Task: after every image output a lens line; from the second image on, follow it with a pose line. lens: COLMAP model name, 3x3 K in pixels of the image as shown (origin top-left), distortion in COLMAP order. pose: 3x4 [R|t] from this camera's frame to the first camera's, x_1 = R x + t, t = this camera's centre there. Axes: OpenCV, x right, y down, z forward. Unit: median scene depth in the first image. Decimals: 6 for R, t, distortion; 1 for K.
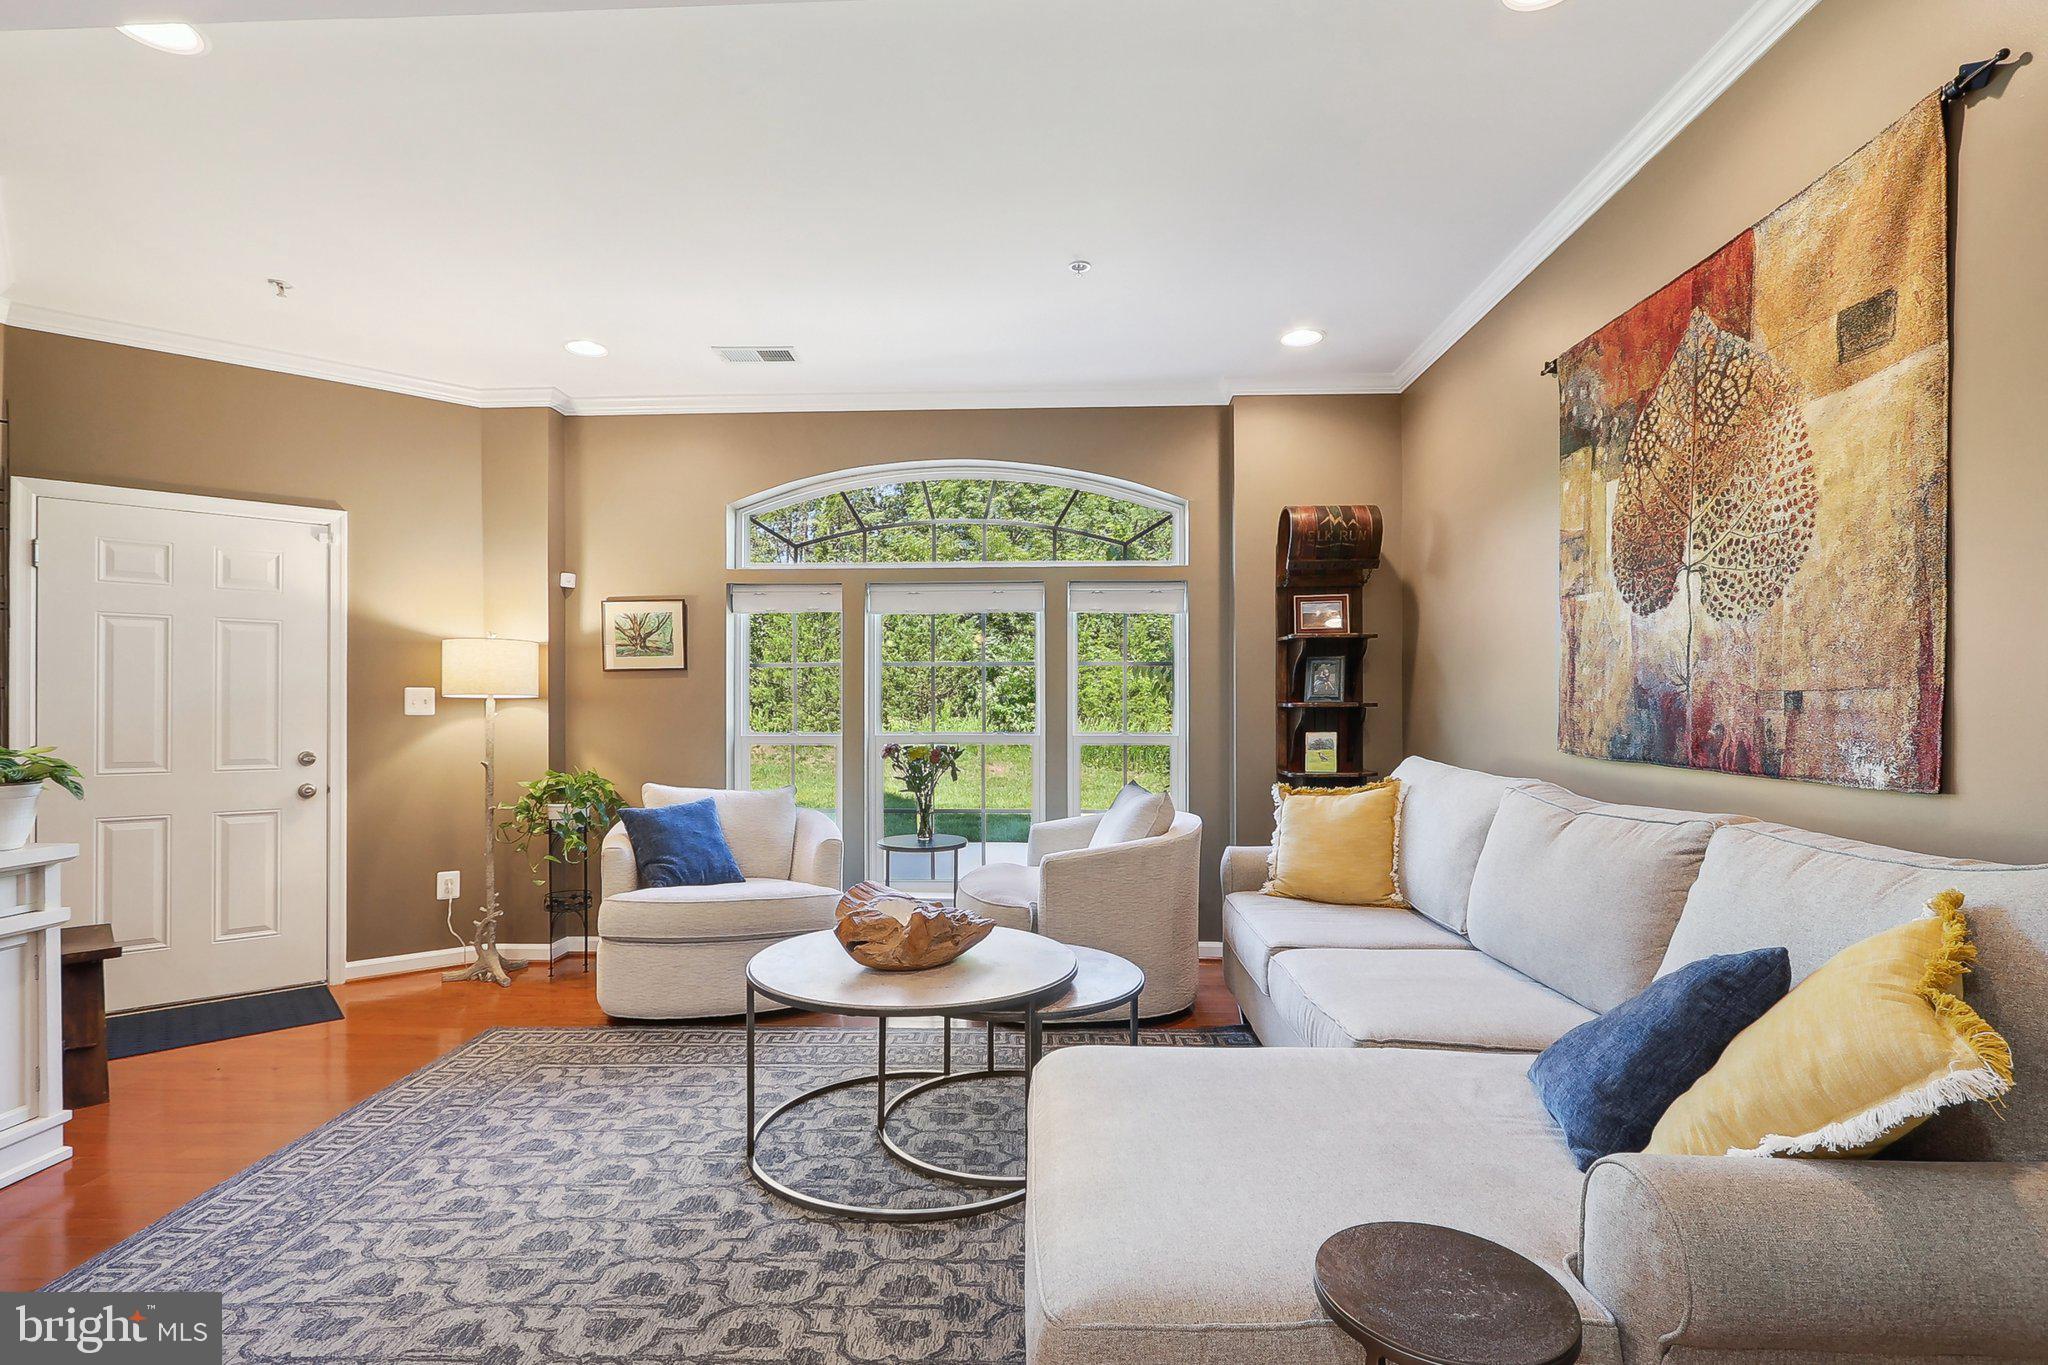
lens RADIAL K [[958.8, 0, 1028.7], [0, 958.8, 696.9], [0, 0, 1]] dist [0.008024, -0.008147]
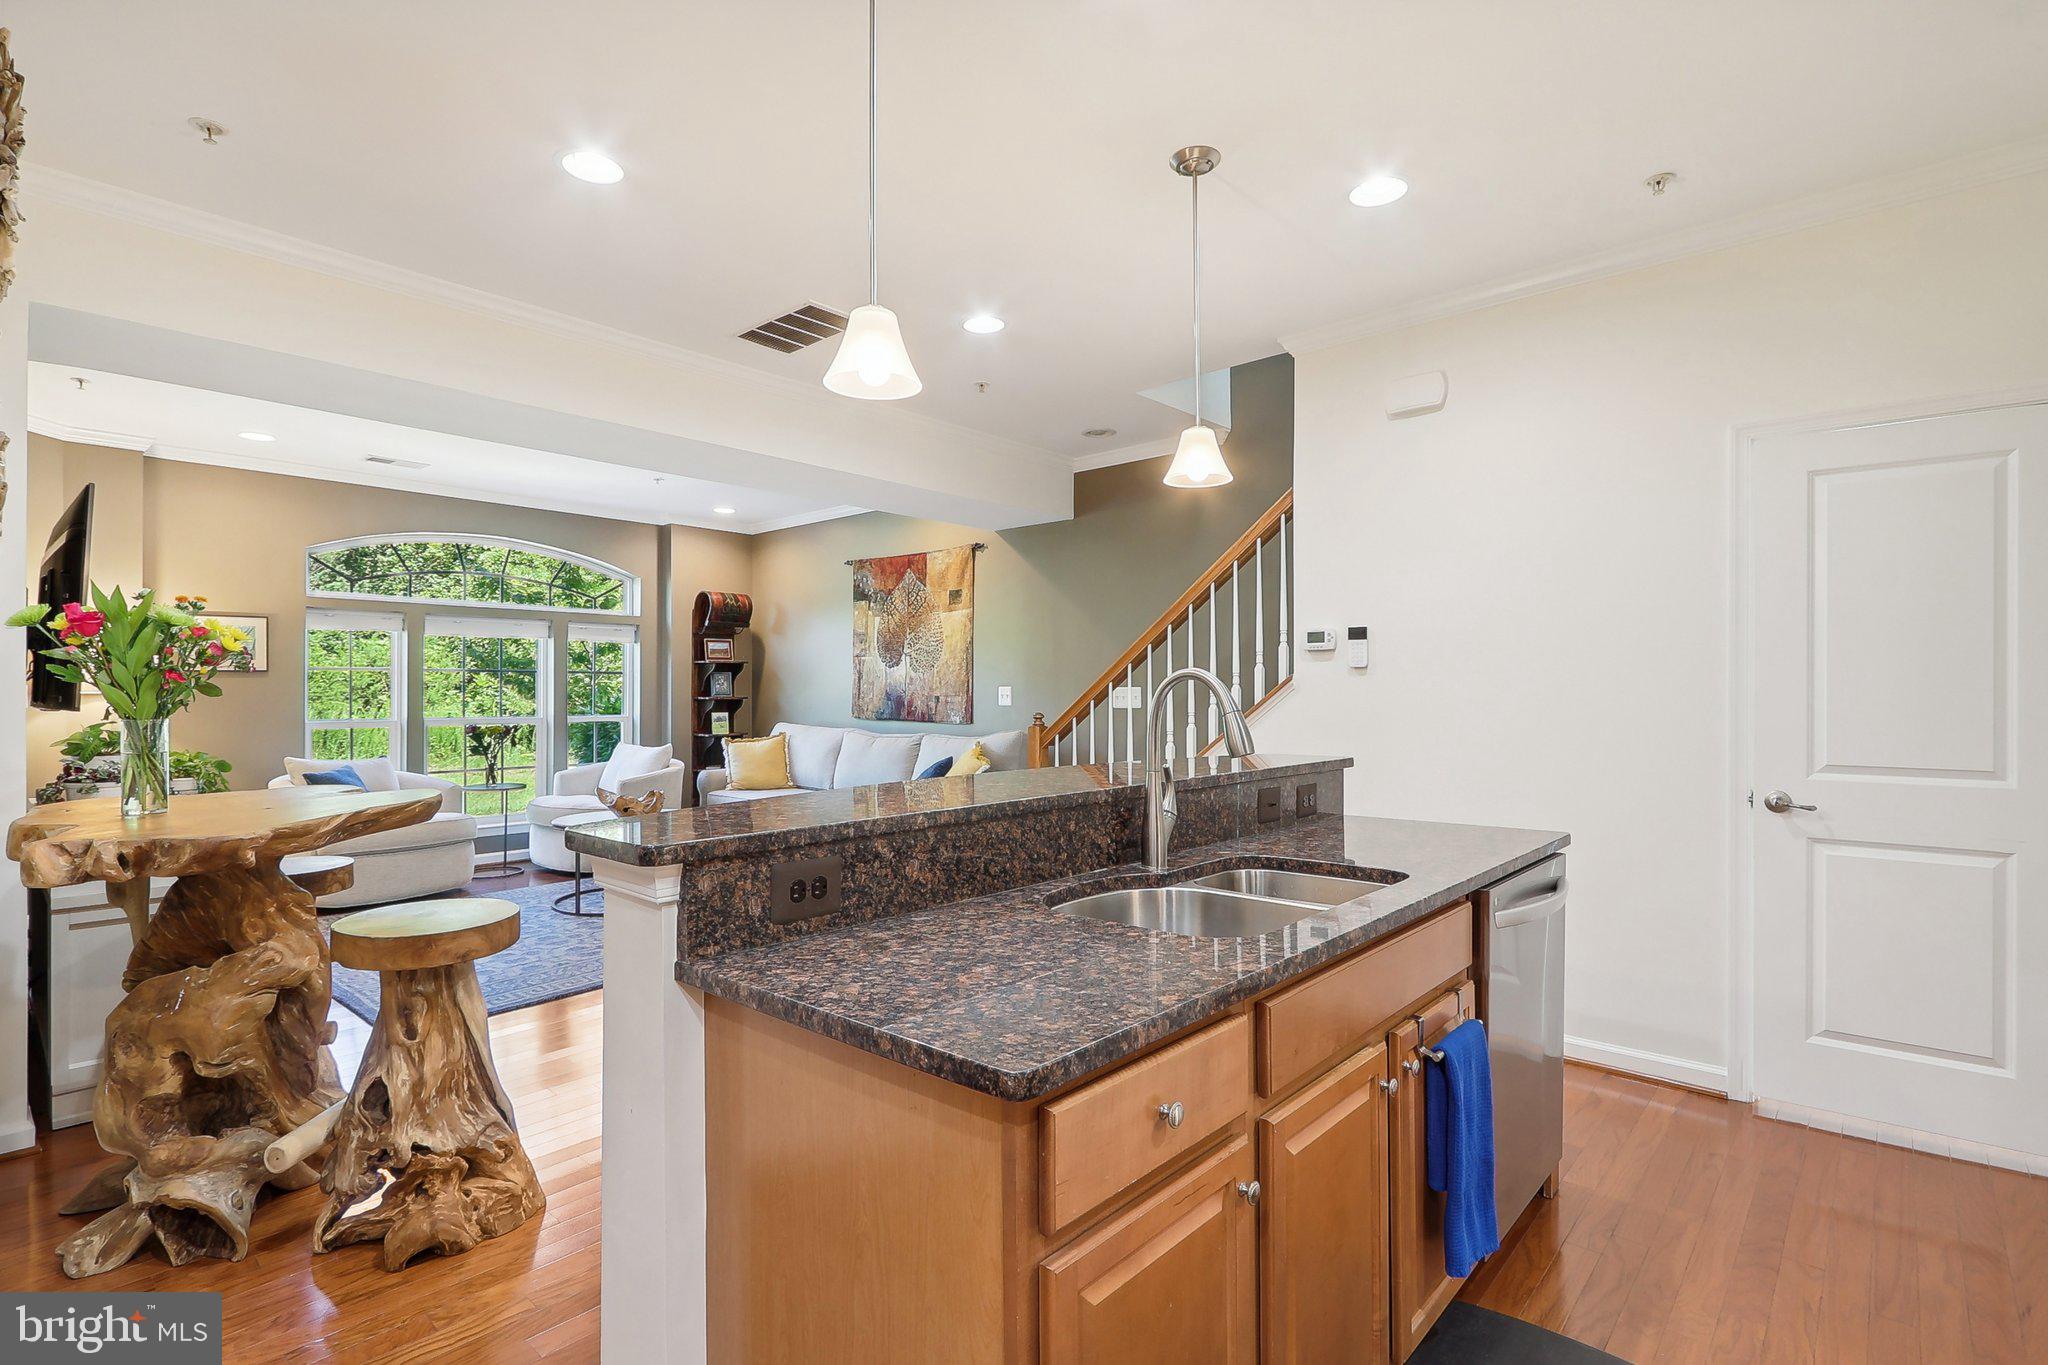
lens RADIAL K [[964.3, 0, 1020.1], [0, 964.3, 699.2], [0, 0, 1]] dist [-0.023108, -0.000066]
pose [[0.641511, -0.006296, 0.767088, -1.224415], [-0.008678, 0.999843, 0.015463, -0.037946], [-0.767065, -0.016576, 0.641355, -1.060949]]
